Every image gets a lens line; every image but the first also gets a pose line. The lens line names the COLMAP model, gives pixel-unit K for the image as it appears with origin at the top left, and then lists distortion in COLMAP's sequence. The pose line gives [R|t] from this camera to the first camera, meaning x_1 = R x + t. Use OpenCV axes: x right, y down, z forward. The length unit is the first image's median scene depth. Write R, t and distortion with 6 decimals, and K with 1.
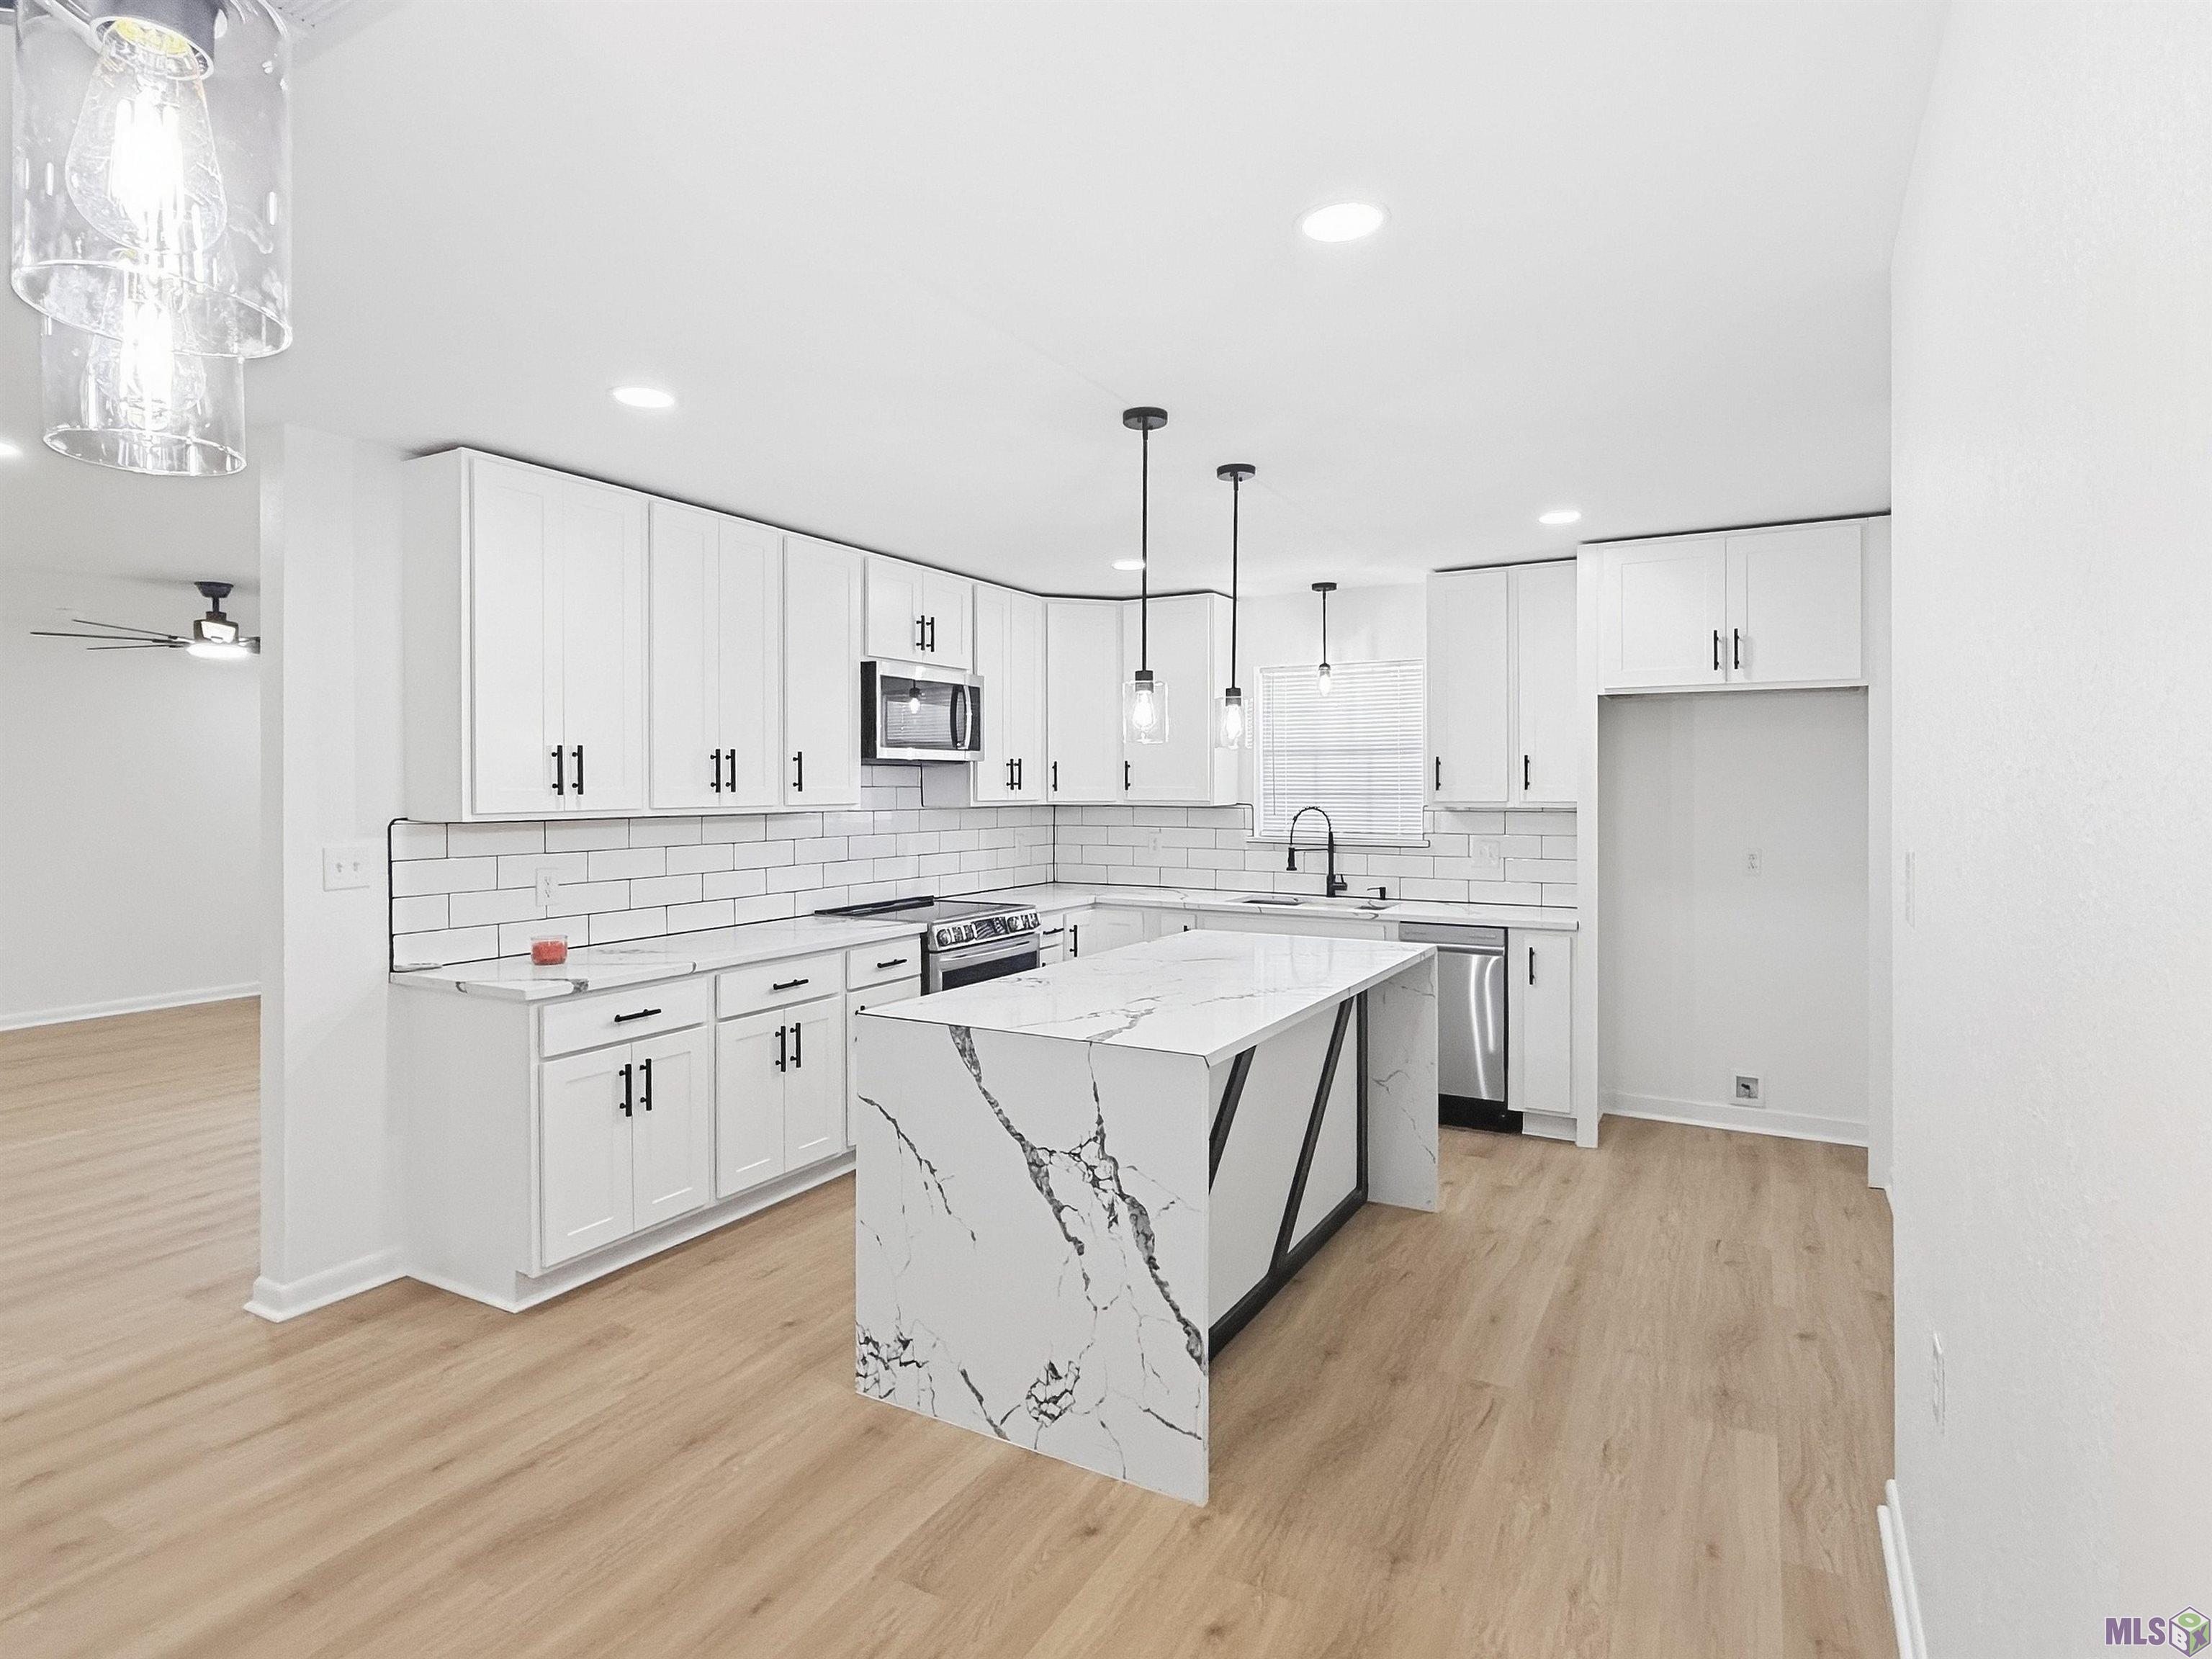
lens RADIAL K [[1176.8, 0, 1111.0], [0, 1176.8, 787.7], [0, 0, 1]] dist [-0.003098, 0.003547]
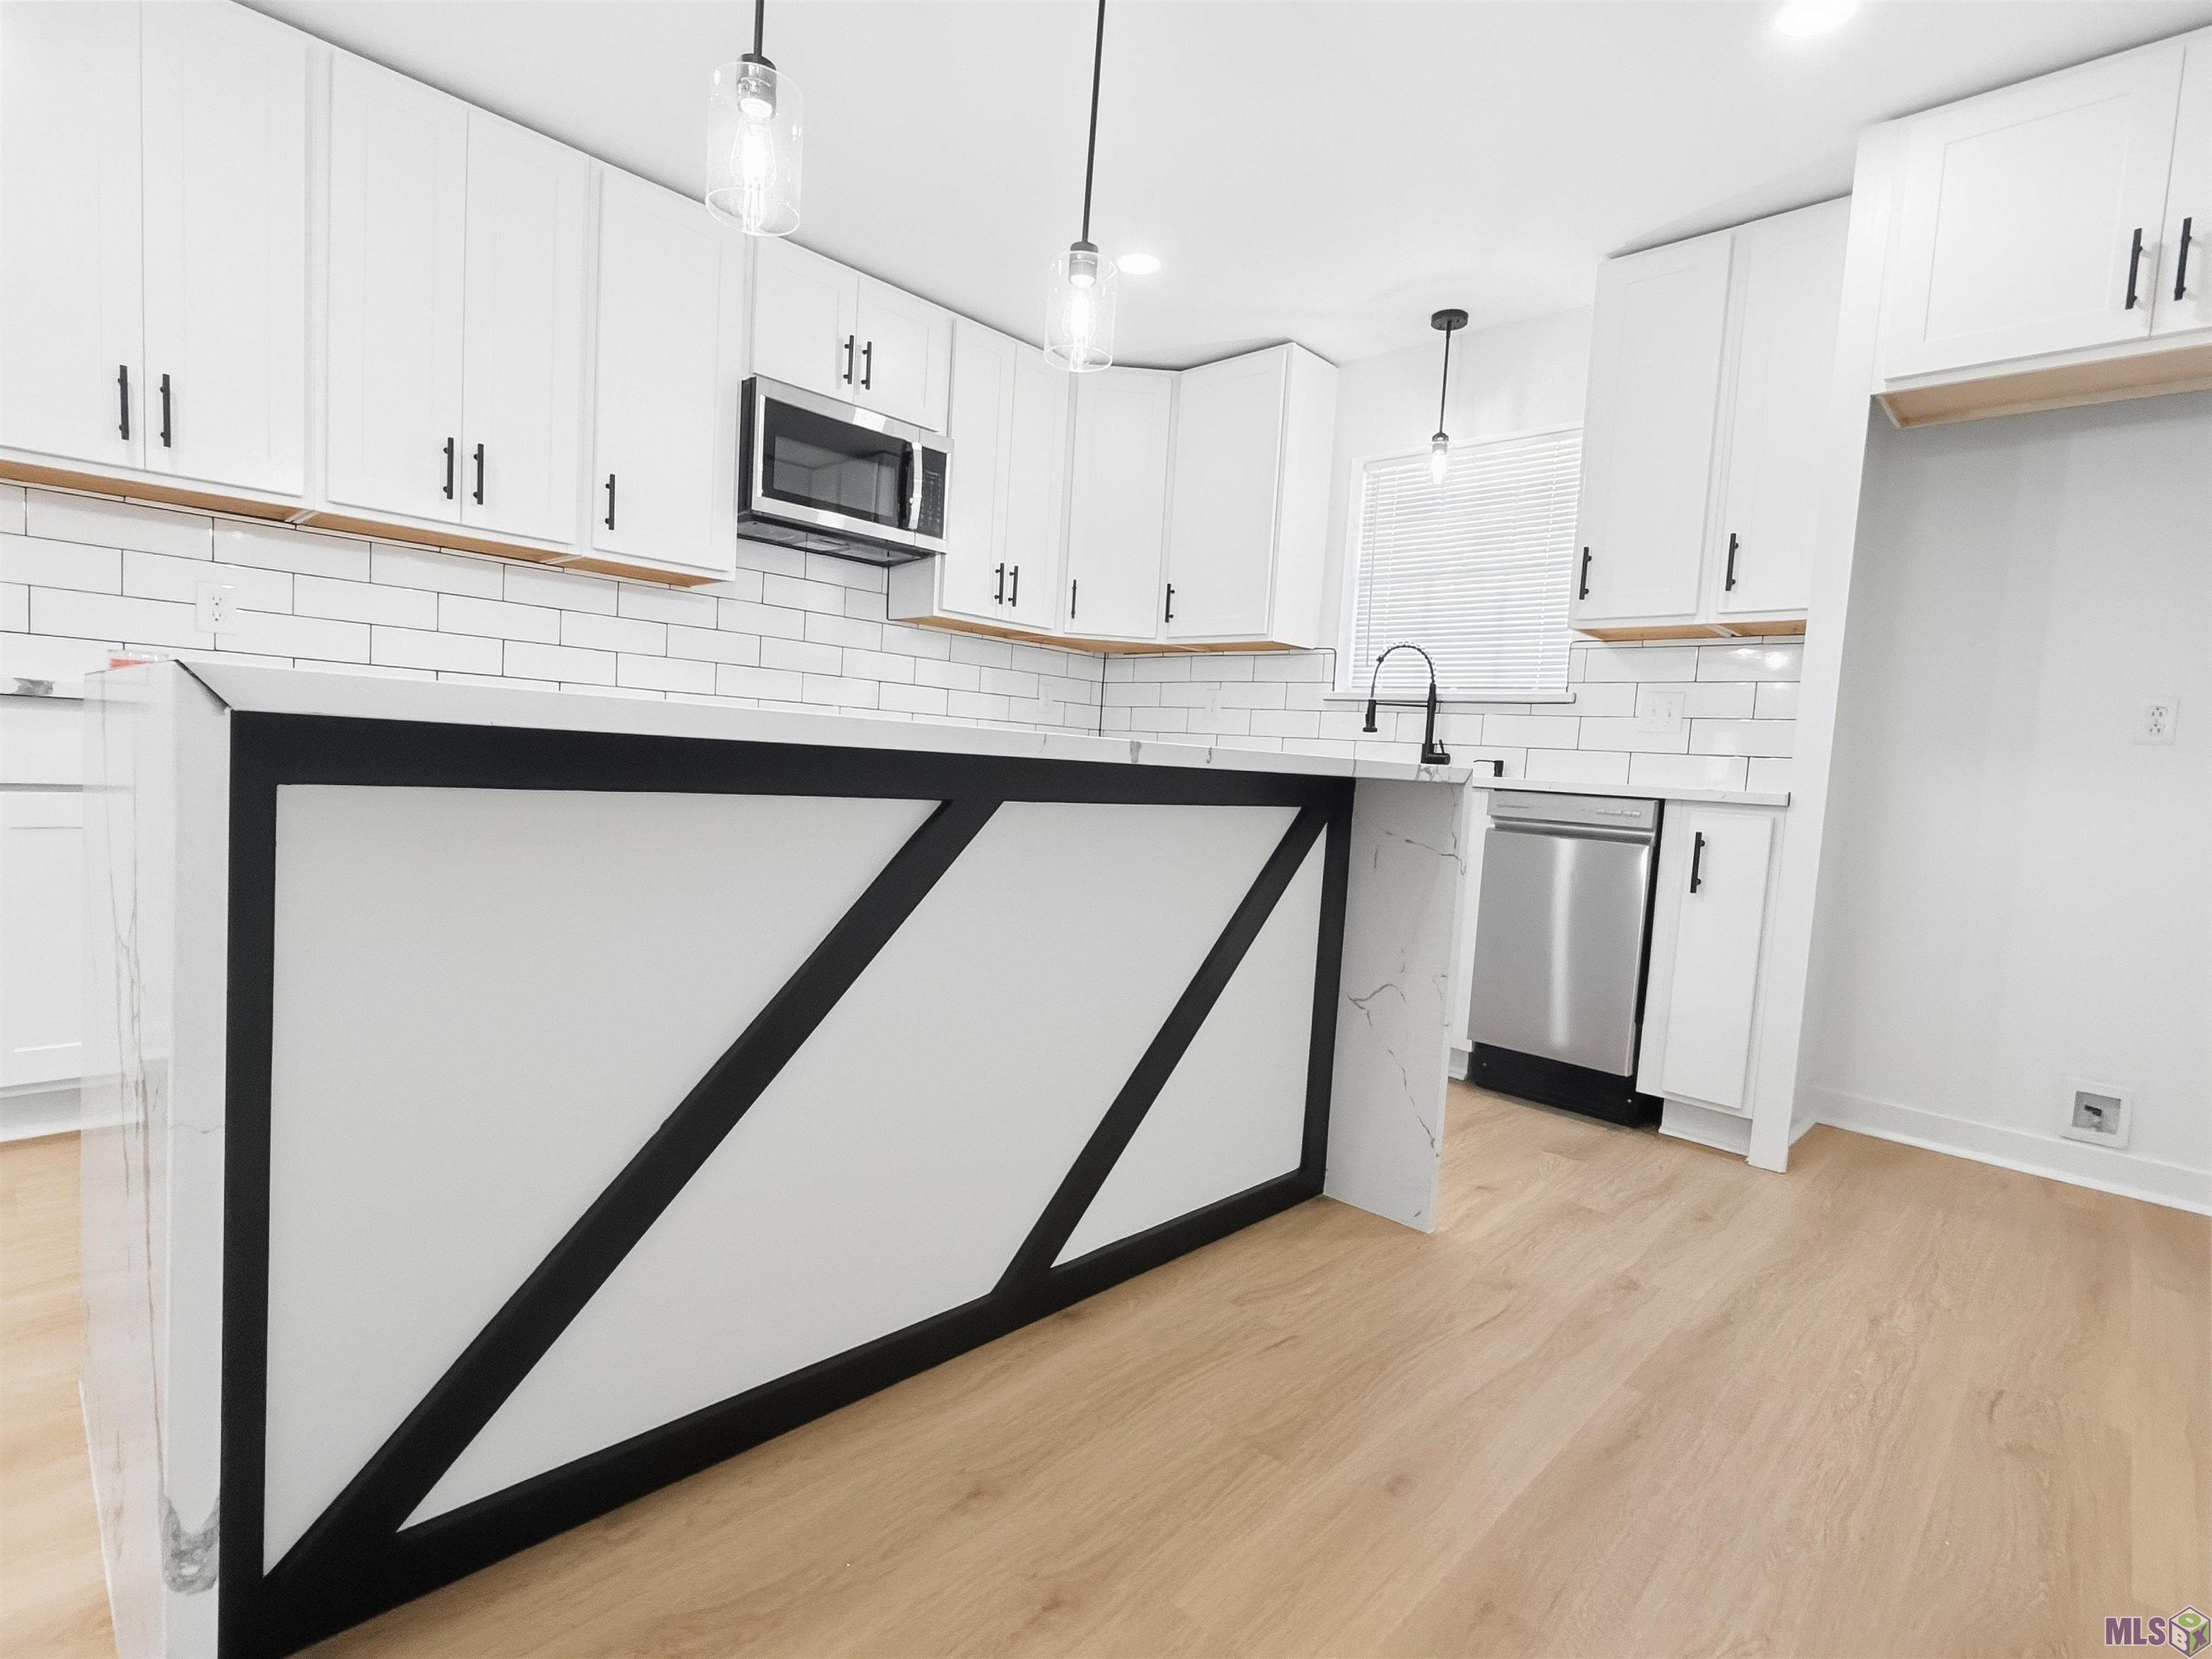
lens RADIAL K [[1092.9, 0, 1088.7], [0, 1092.9, 832.5], [0, 0, 1]] dist [-0.005823, 0.002163]
pose [[0.963807, 0.077300, -0.255148, 0.211902], [-0.061806, 0.995755, 0.068205, 0.125478], [0.259337, -0.049967, 0.964493, 0.405306]]
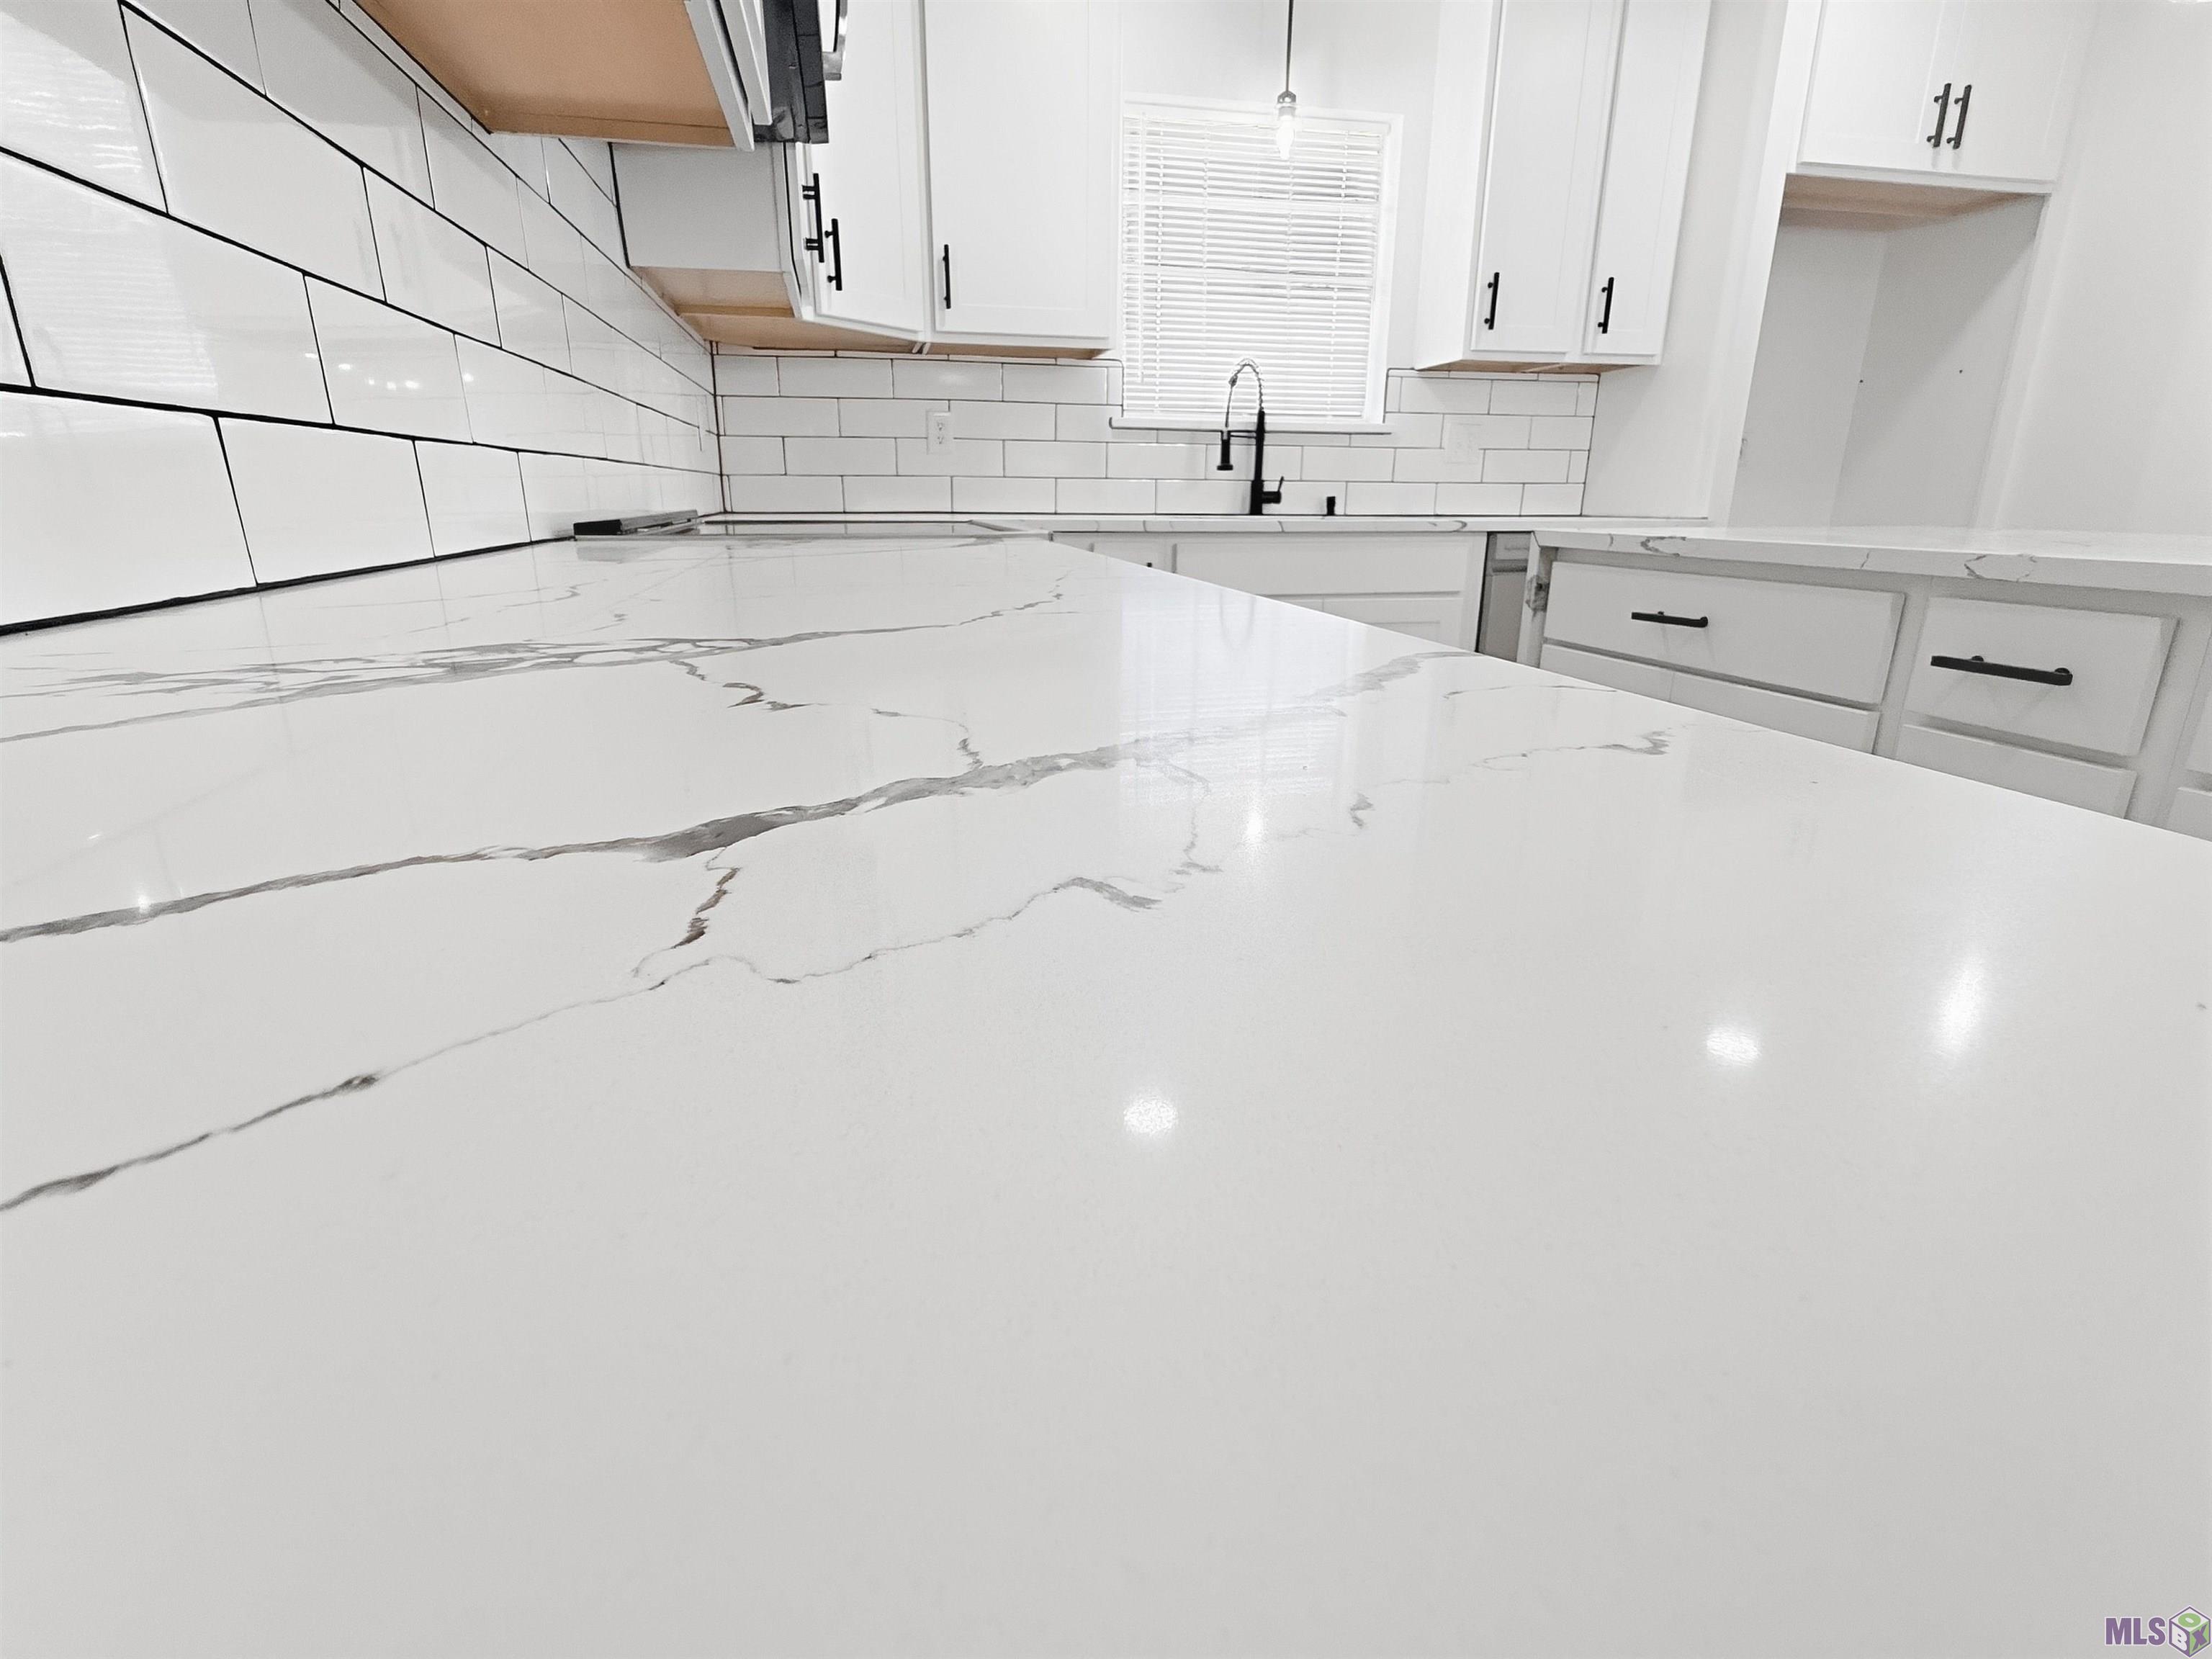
lens RADIAL K [[1092.9, 0, 1111.1], [0, 1092.9, 820.4], [0, 0, 1]] dist [-0.005823, 0.002163]
pose [[0.751812, -0.186688, 0.632397, -0.374902], [-0.004671, 0.957550, 0.288229, 0.106009], [-0.659361, -0.219648, 0.719026, 0.767133]]
